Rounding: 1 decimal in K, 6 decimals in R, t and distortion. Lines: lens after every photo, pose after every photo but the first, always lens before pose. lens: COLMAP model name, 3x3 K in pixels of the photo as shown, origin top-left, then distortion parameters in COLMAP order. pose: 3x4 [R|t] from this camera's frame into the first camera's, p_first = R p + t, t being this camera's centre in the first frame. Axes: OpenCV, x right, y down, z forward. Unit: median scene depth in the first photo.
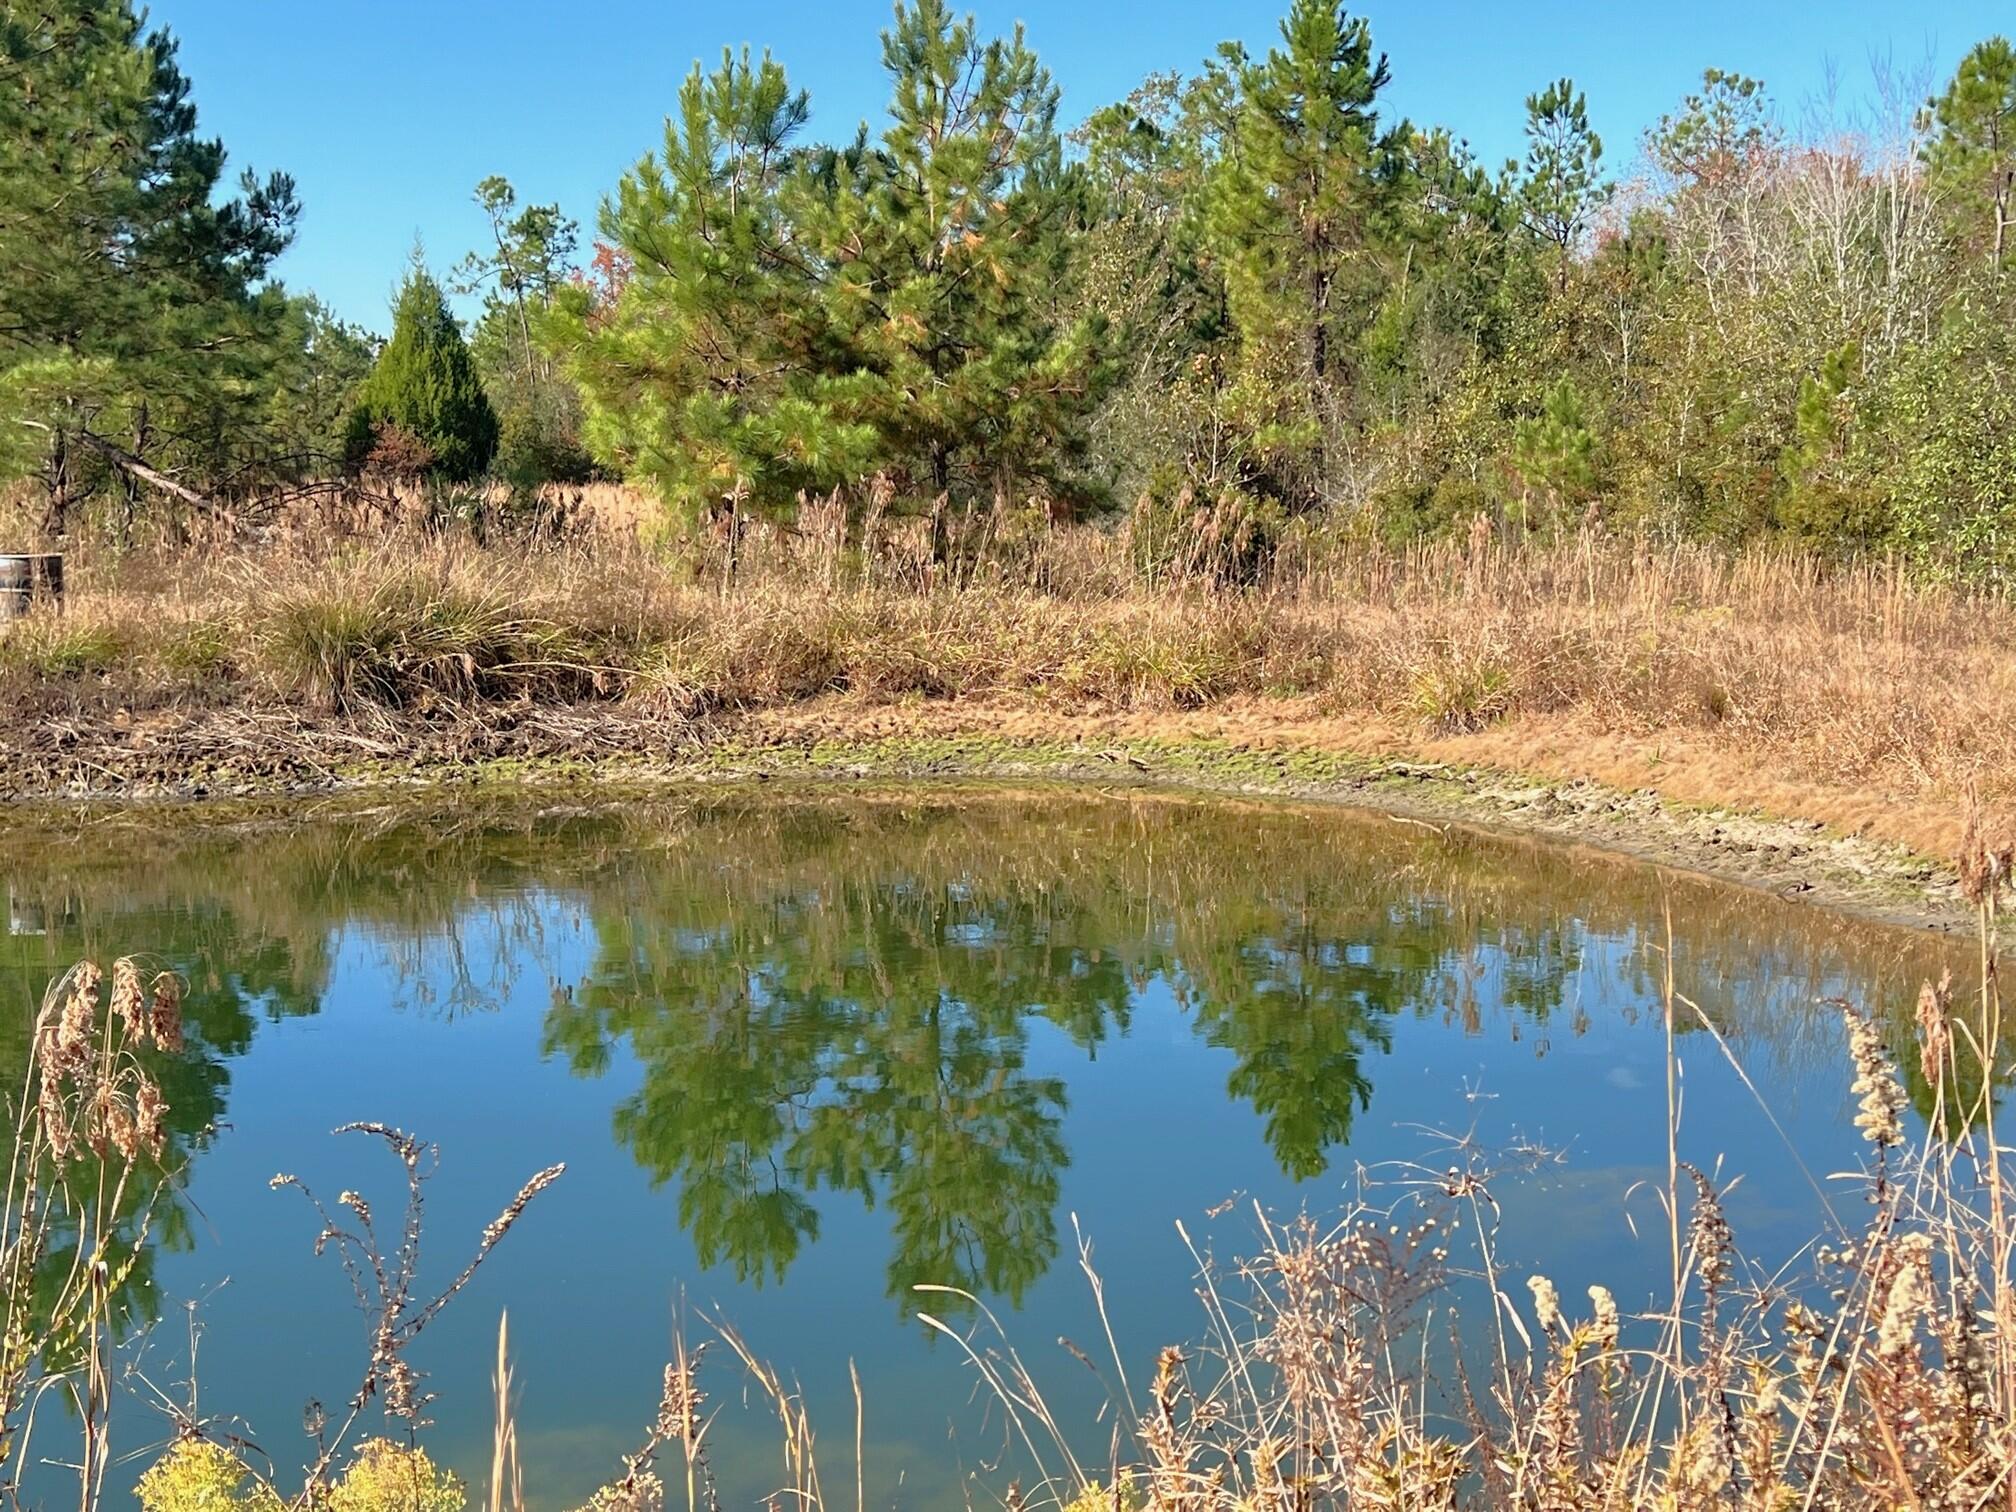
lens RADIAL K [[2776.1, 0, 1008.0], [0, 2776.1, 756.0], [0, 0, 1]] dist [0.099851, -0.015469]
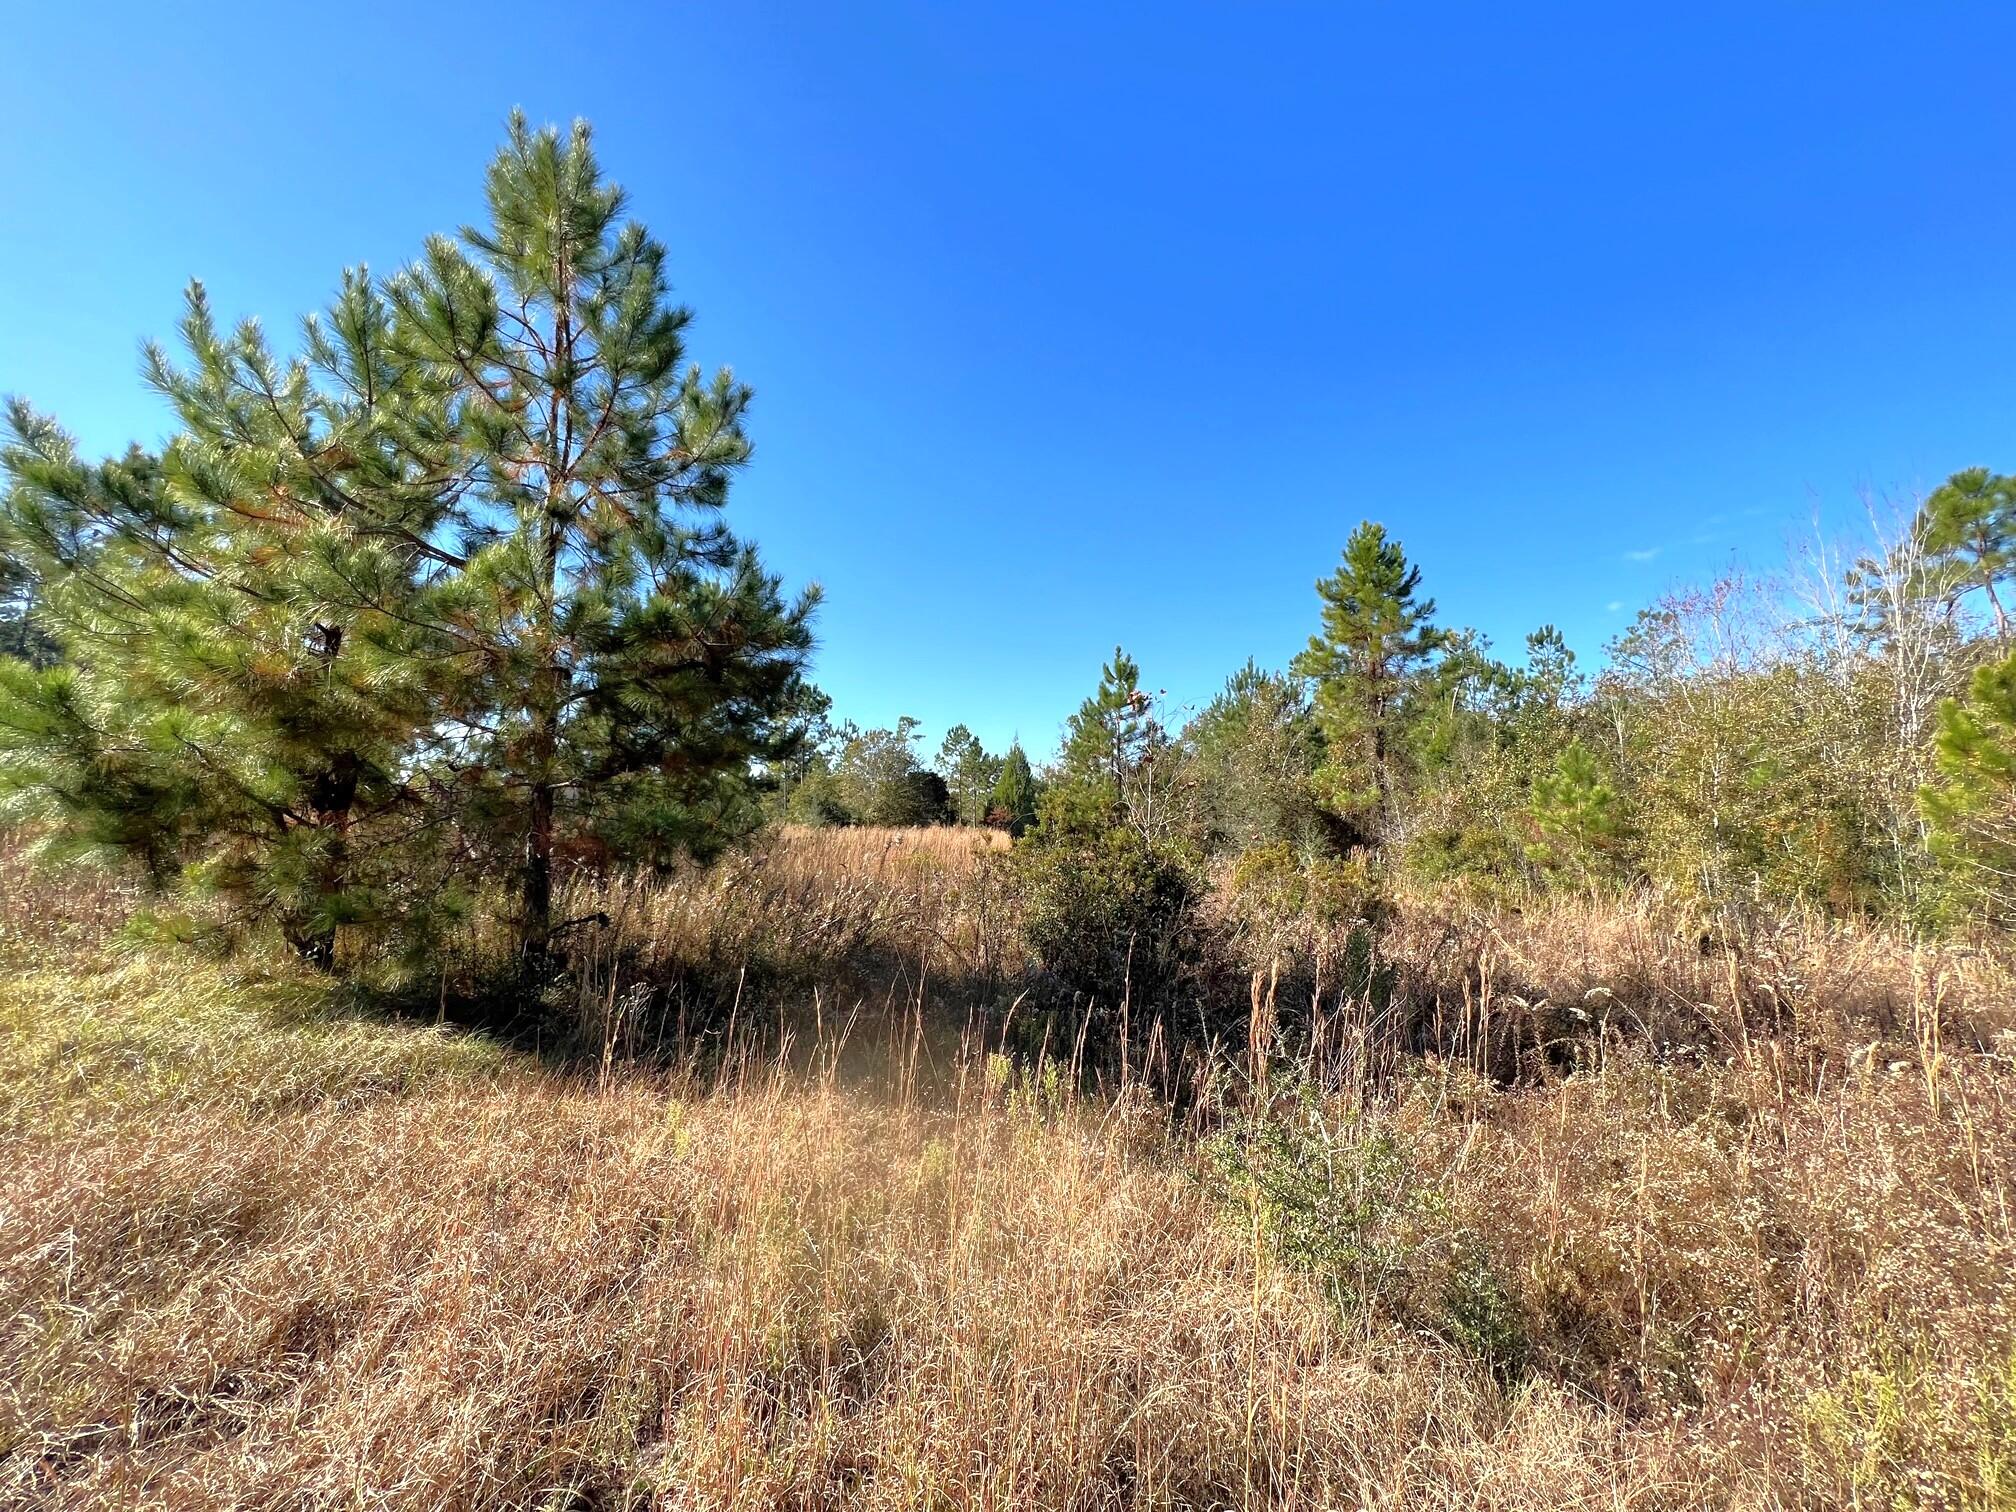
lens RADIAL K [[752.0, 0, 1005.6], [0, 752.0, 765.6], [0, 0, 1]] dist [0.000699, -0.006291]
pose [[0.907182, -0.028441, -0.419776, 0.098963], [-0.047497, 0.984412, -0.169343, -0.052605], [0.418049, 0.173563, 0.891690, 0.538115]]
